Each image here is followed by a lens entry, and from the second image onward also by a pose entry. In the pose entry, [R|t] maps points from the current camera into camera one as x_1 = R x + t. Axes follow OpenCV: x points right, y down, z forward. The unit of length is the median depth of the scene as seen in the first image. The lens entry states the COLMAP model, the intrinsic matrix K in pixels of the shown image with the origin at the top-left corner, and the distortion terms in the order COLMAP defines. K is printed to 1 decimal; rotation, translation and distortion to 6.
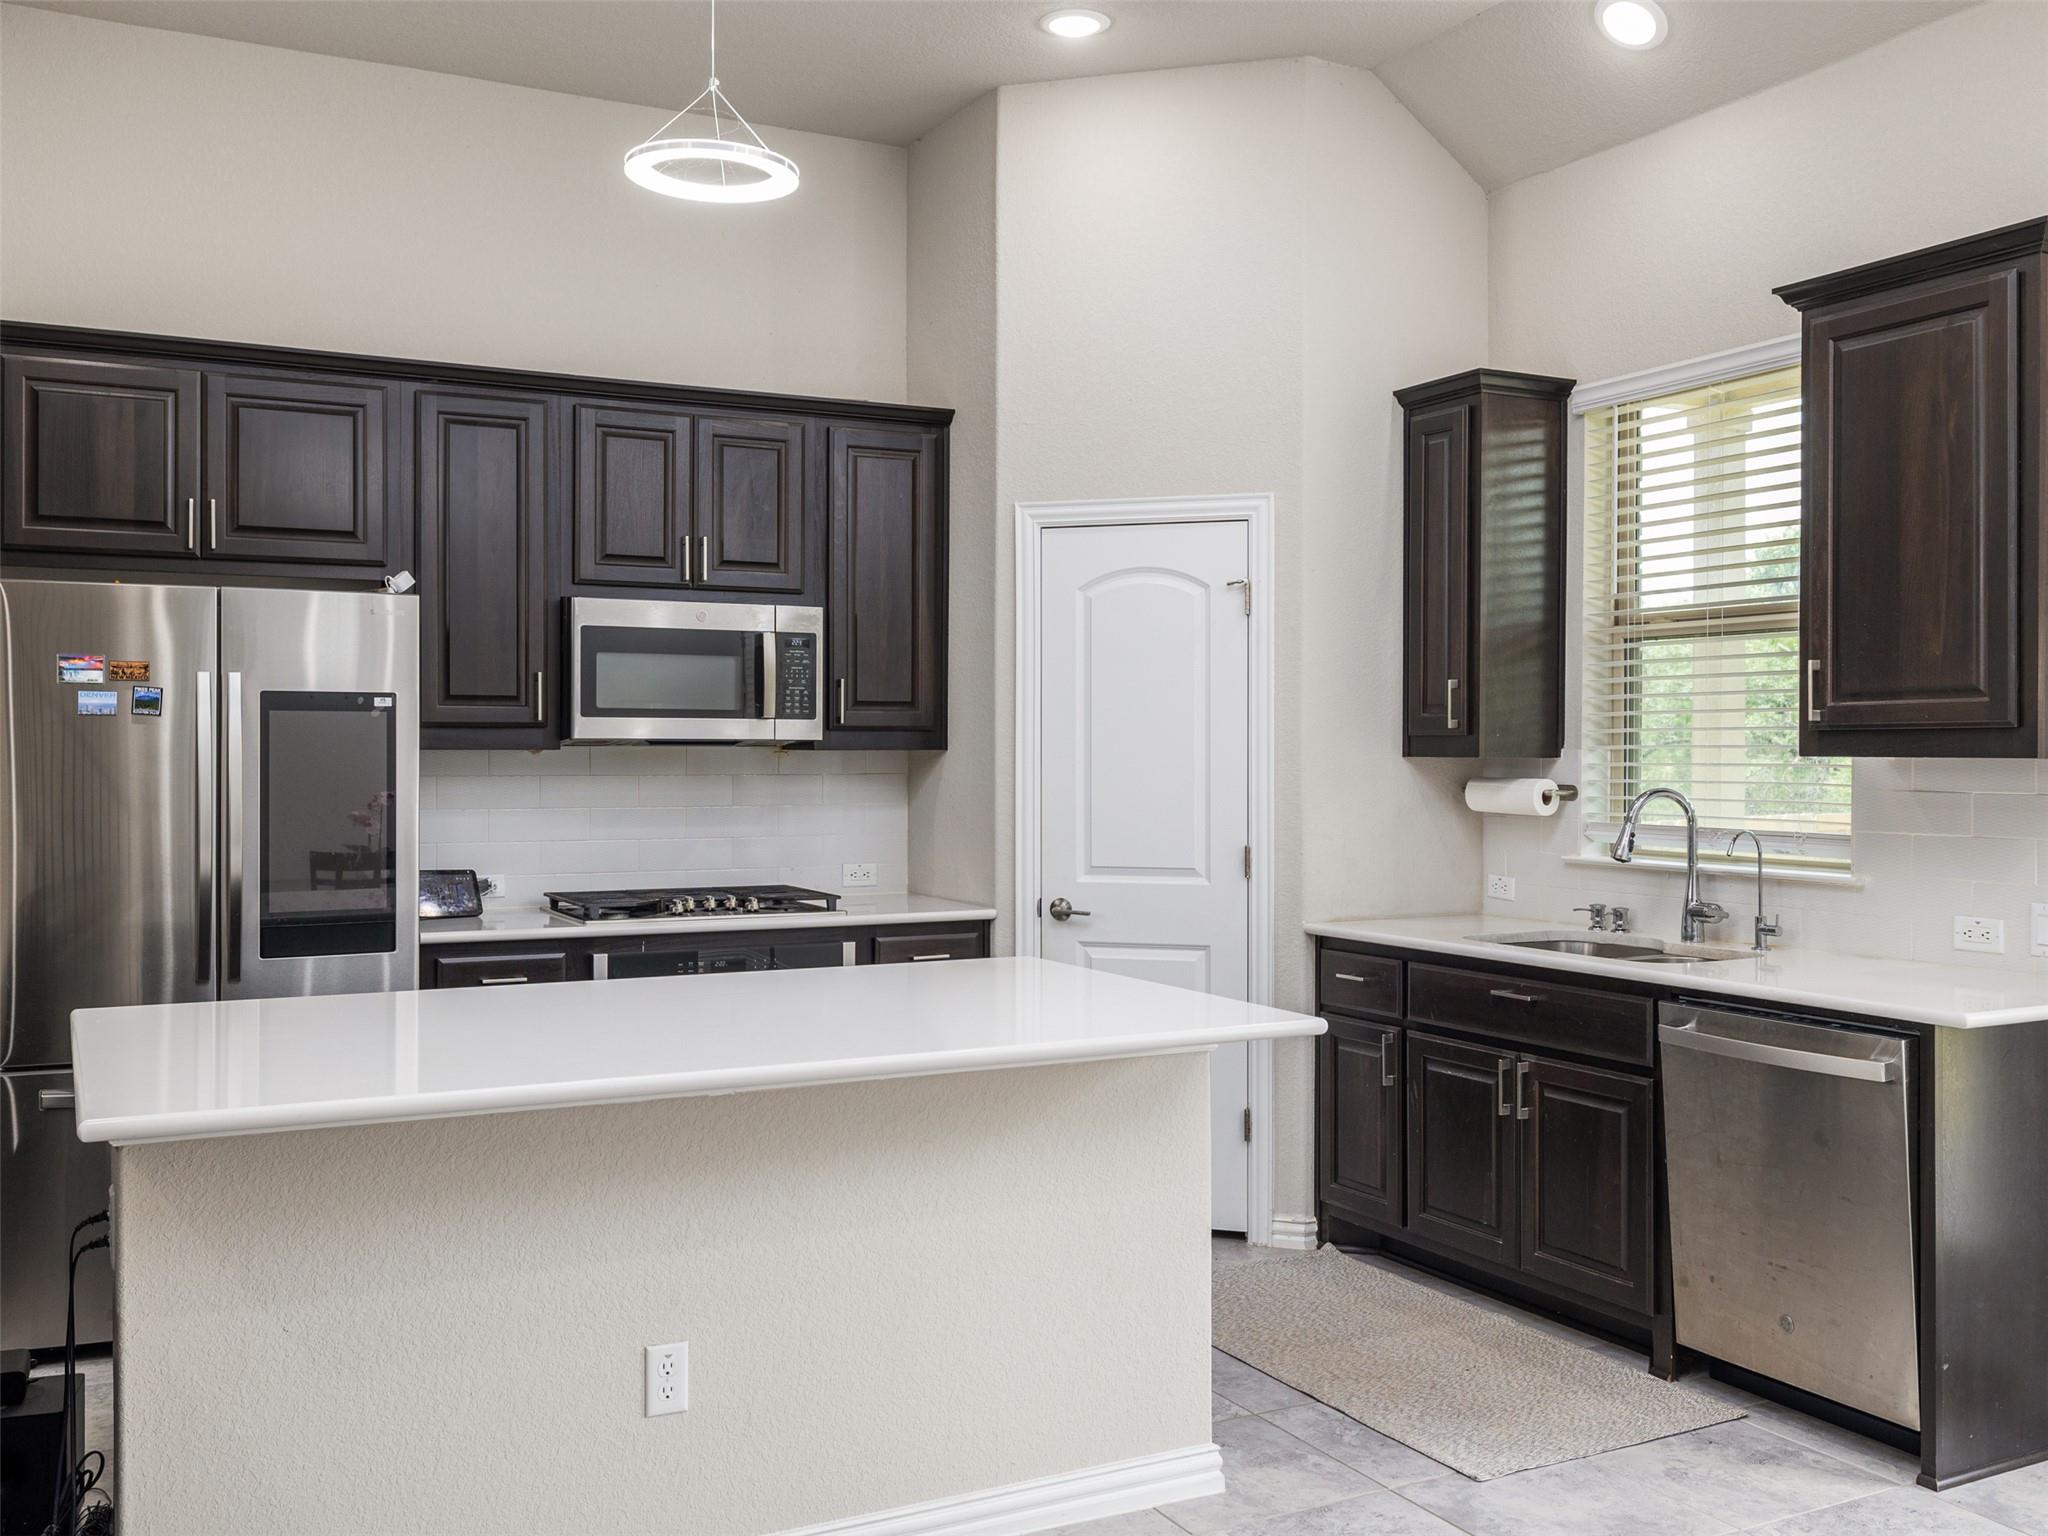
lens RADIAL K [[1863.6, 0, 1009.2], [0, 1863.6, 769.8], [0, 0, 1]] dist [0.014011, -0.013196]
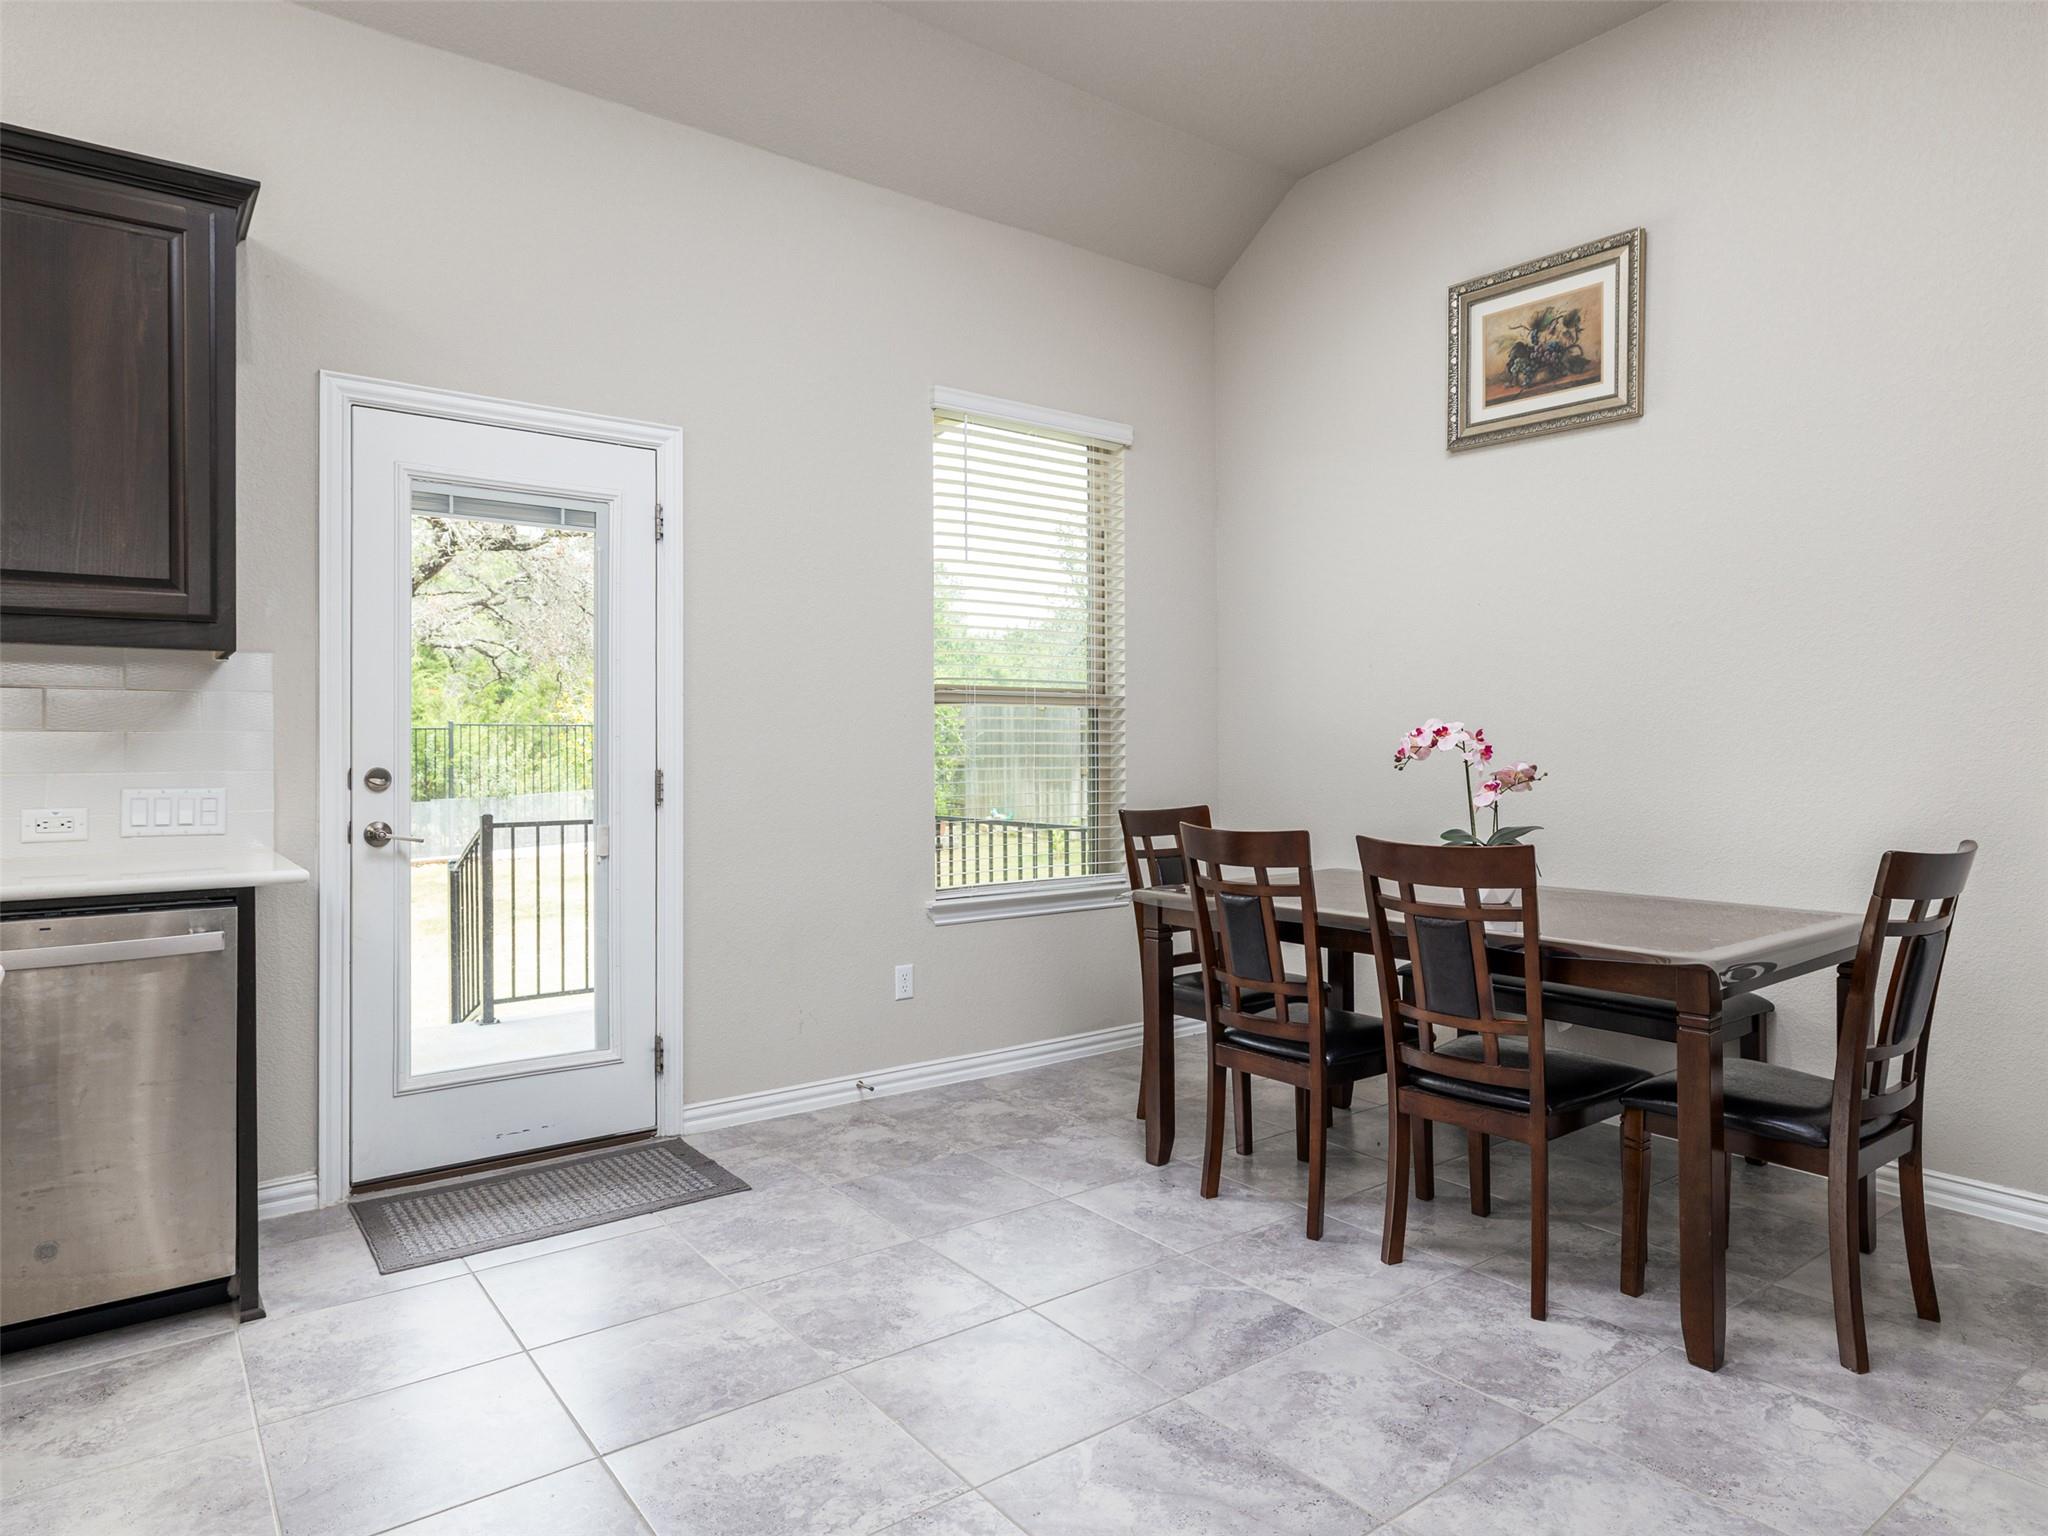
lens RADIAL K [[1231.5, 0, 1023.9], [0, 1231.5, 749.6], [0, 0, 1]] dist [0.001576, 0.004526]
pose [[-0.162867, -0.001692, 0.986647, -0.197902], [0.015073, 0.999878, 0.004202, 0.042116], [-0.986533, 0.015556, -0.162821, 0.474193]]
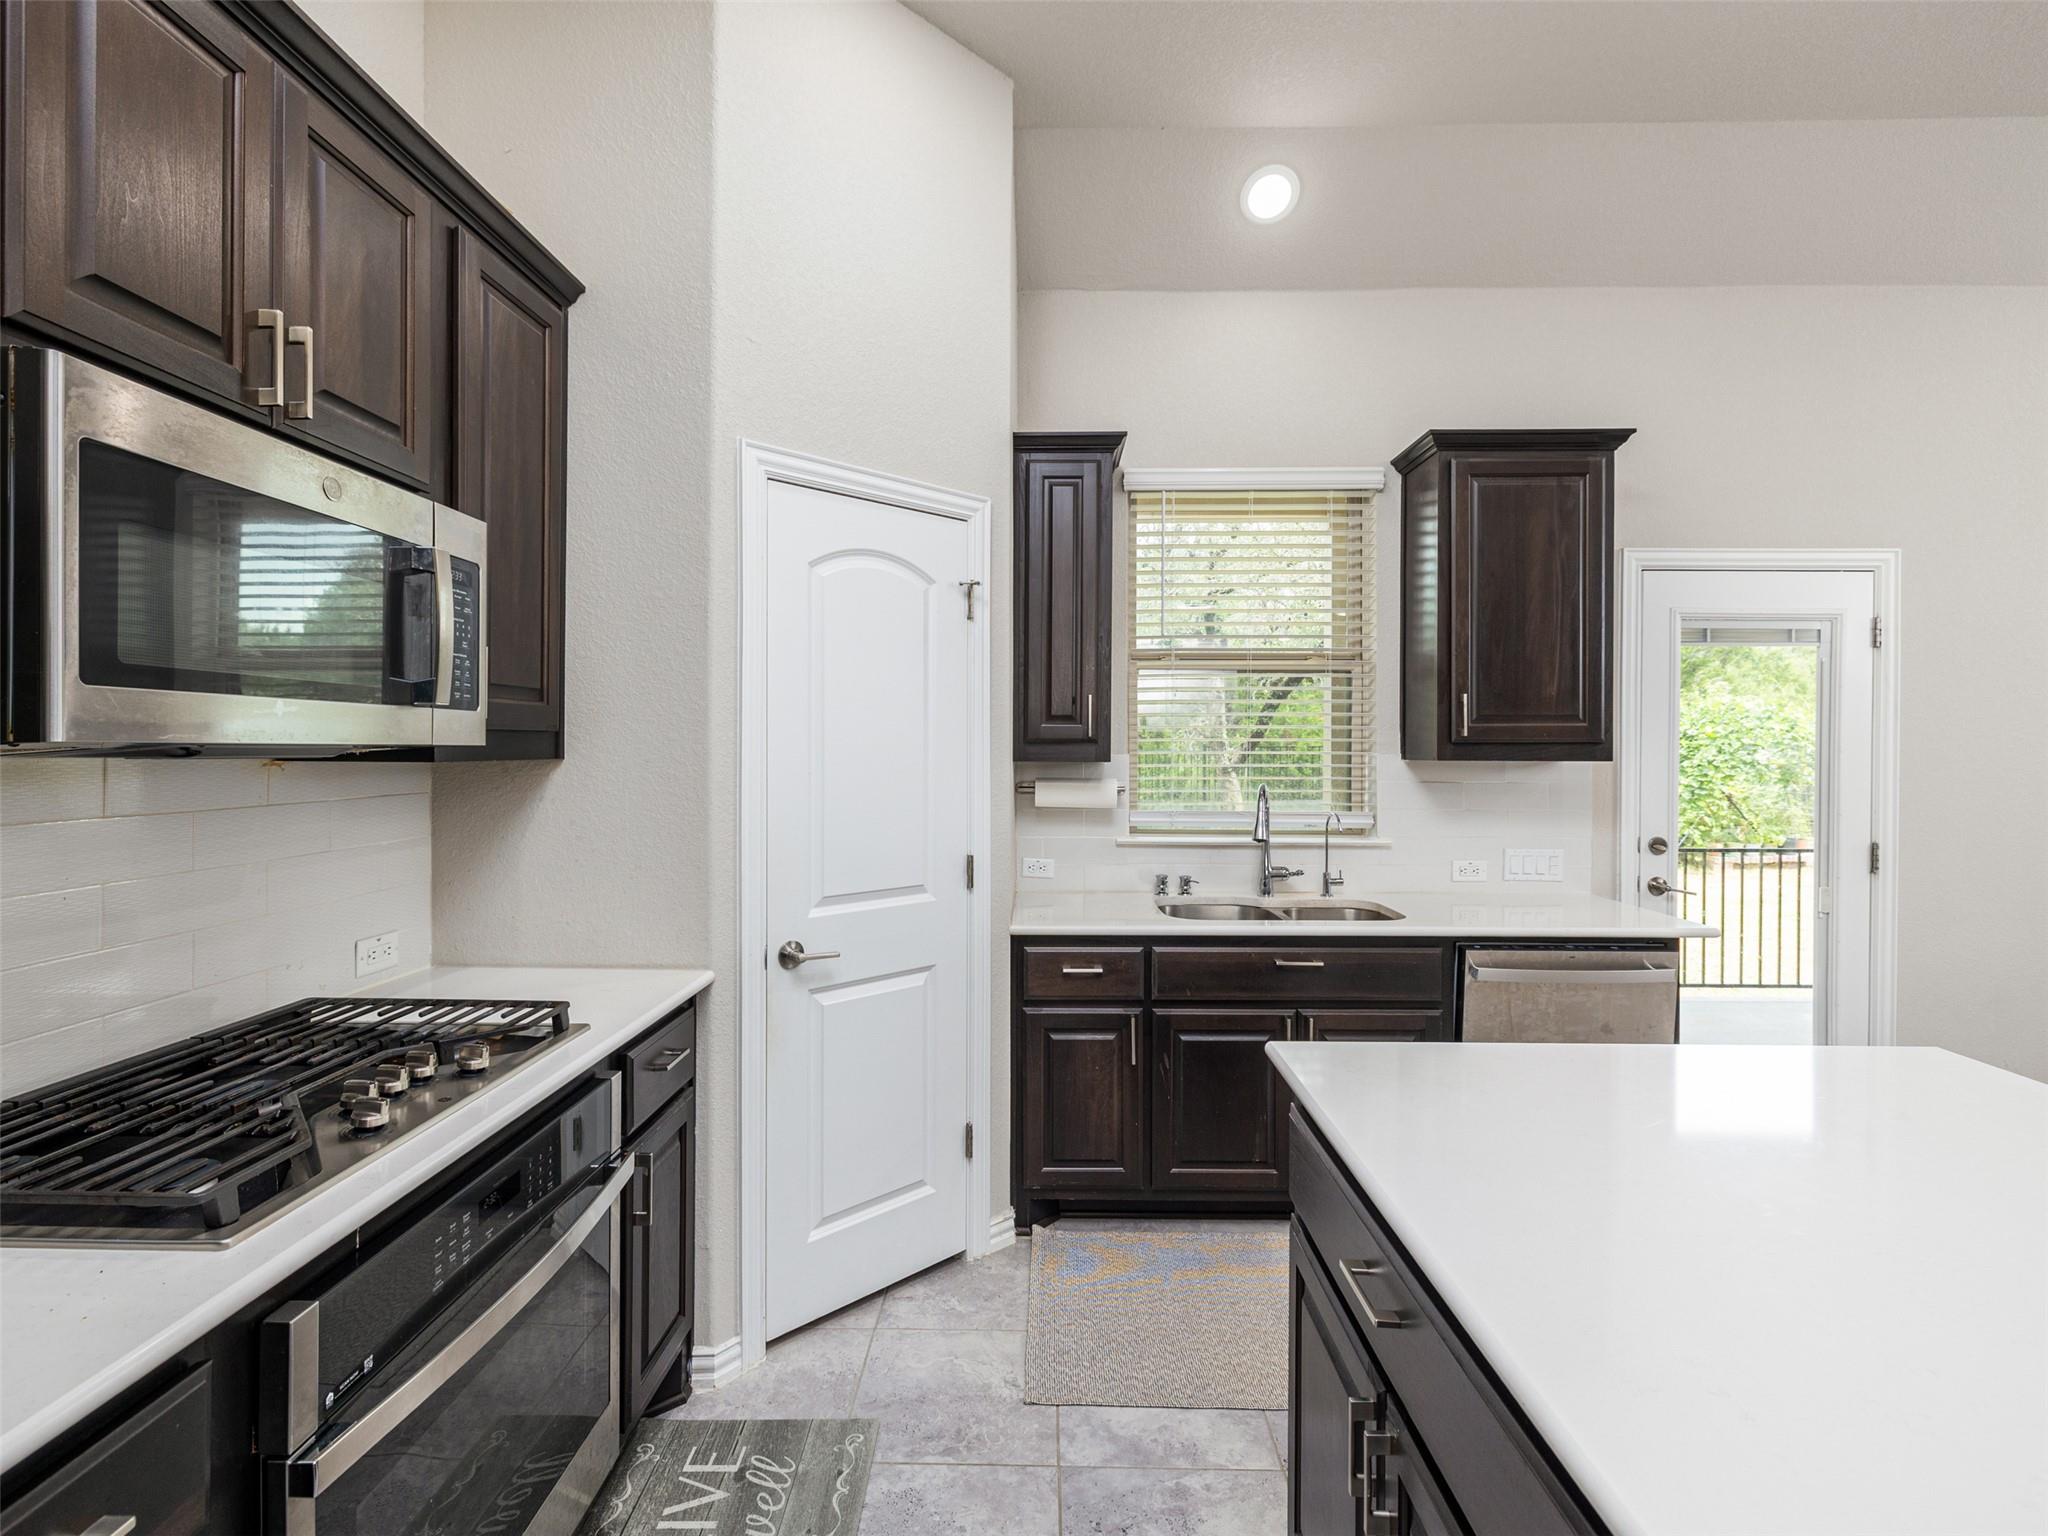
lens RADIAL K [[981.0, 0, 1014.9], [0, 981.0, 753.1], [0, 0, 1]] dist [-0.000957, 0.000509]
pose [[0.468958, -0.005970, 0.883200, -0.327973], [0.007834, 0.999966, 0.002599, -0.014139], [-0.883186, 0.005701, 0.468989, 0.772593]]
